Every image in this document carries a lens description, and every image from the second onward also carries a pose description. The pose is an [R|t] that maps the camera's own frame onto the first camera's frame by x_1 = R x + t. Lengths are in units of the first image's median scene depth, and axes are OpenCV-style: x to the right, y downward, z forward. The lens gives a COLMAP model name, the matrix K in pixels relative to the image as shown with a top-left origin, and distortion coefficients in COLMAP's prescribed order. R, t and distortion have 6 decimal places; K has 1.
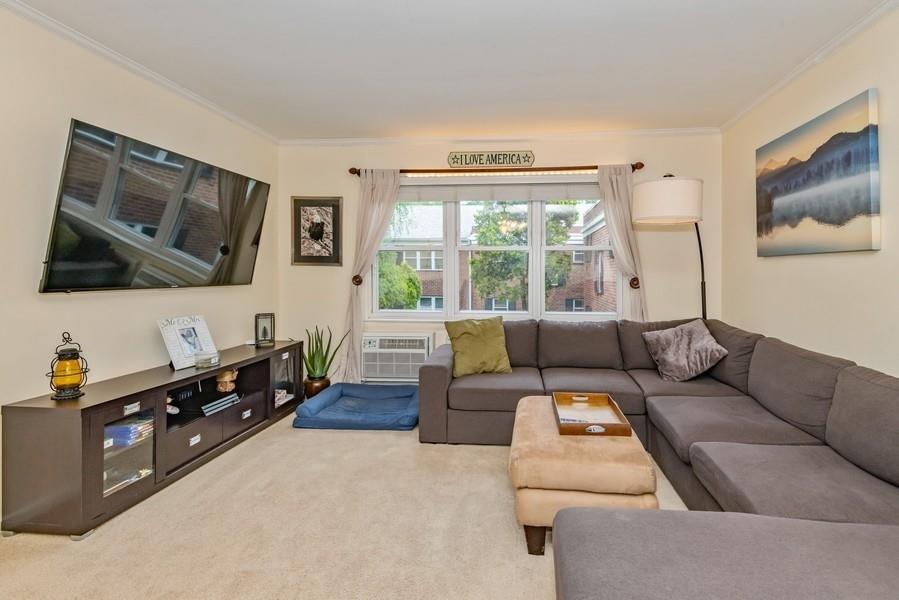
lens RADIAL K [[414.4, 0, 482.0], [0, 414.4, 277.1], [0, 0, 1]] dist [0.019852, -0.000139]
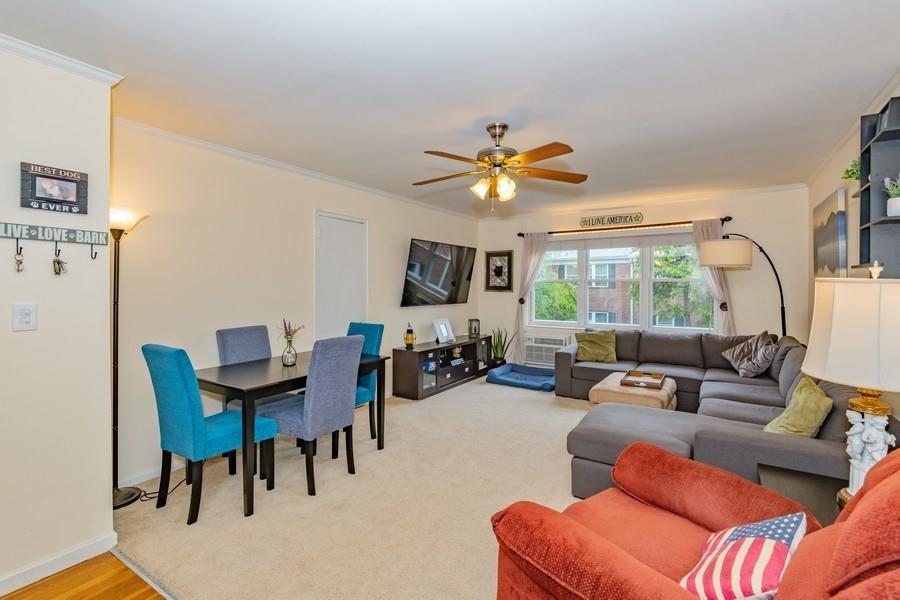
lens RADIAL K [[414.9, 0, 449.8], [0, 414.9, 295.6], [0, 0, 1]] dist [0.019852, -0.000139]
pose [[0.891537, 0.009945, -0.452839, 0.204198], [-0.004419, 0.999902, 0.013259, -0.037602], [0.452927, -0.009820, 0.891494, -0.639907]]
